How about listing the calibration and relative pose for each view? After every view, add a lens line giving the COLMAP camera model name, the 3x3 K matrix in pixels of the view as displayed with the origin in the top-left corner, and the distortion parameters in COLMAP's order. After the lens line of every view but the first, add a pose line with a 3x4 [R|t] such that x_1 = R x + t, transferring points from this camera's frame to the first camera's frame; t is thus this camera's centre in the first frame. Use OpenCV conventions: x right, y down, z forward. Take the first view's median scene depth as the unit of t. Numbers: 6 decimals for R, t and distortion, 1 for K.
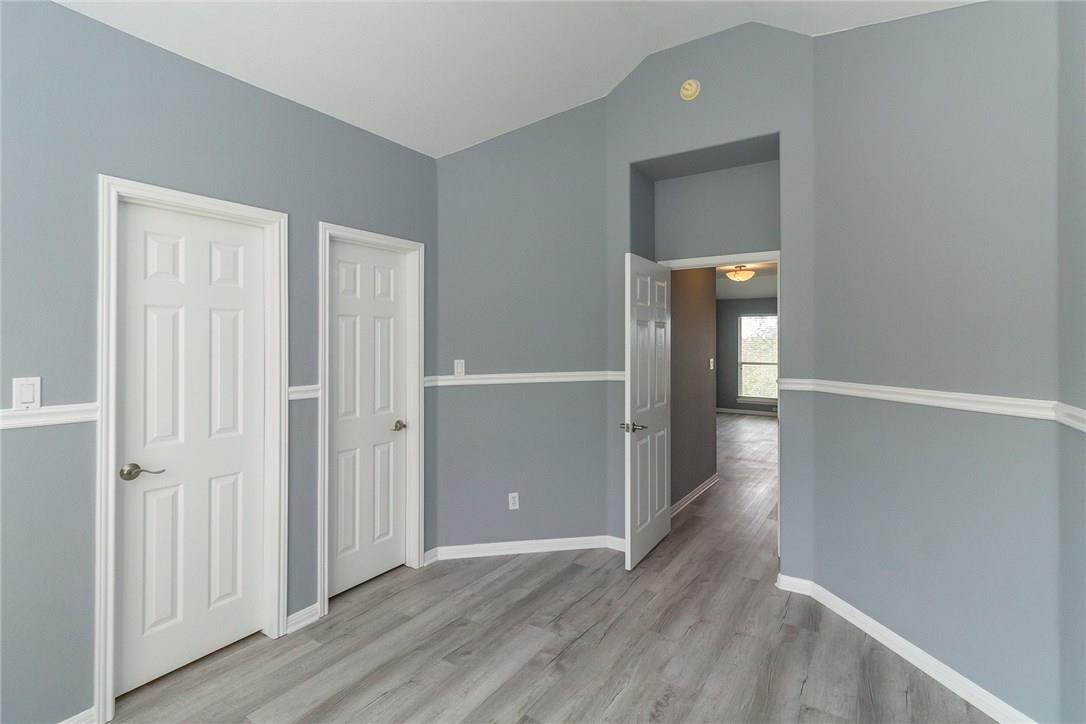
lens RADIAL K [[508.1, 0, 543.9], [0, 508.1, 352.5], [0, 0, 1]] dist [0.004323, 0.000530]
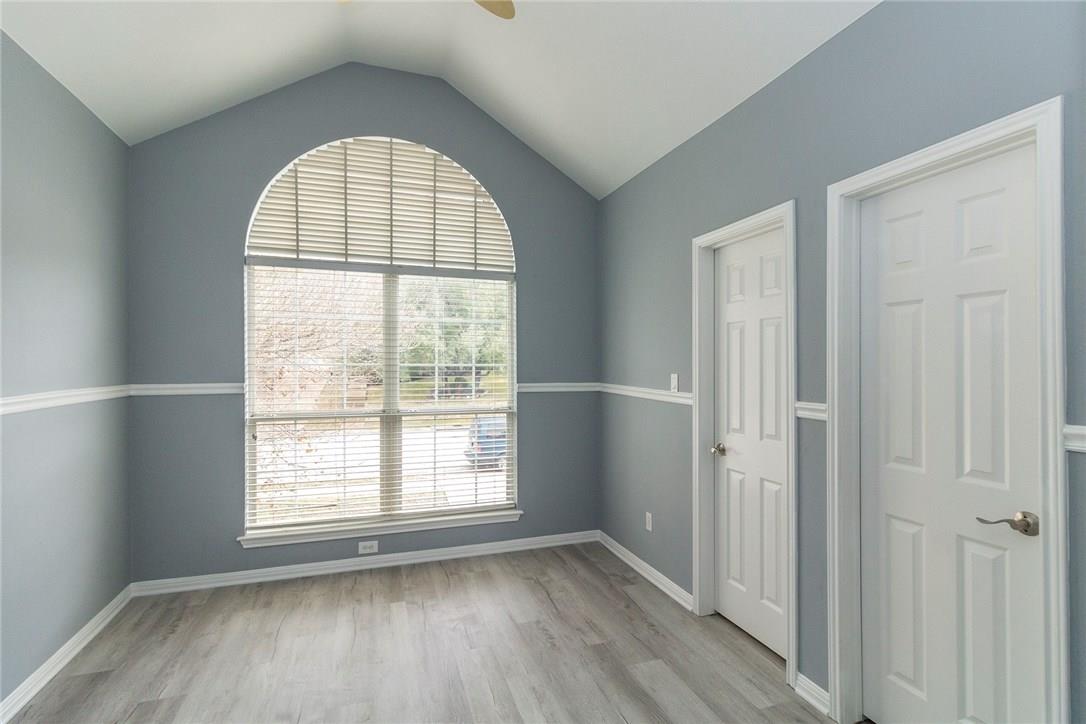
lens RADIAL K [[508.1, 0, 543.9], [0, 508.1, 352.5], [0, 0, 1]] dist [0.004323, 0.000530]
pose [[-0.604051, -0.000780, -0.796946, 0.426726], [0.005092, 0.999975, -0.004838, -0.011734], [0.796930, -0.006981, -0.604032, 1.168757]]
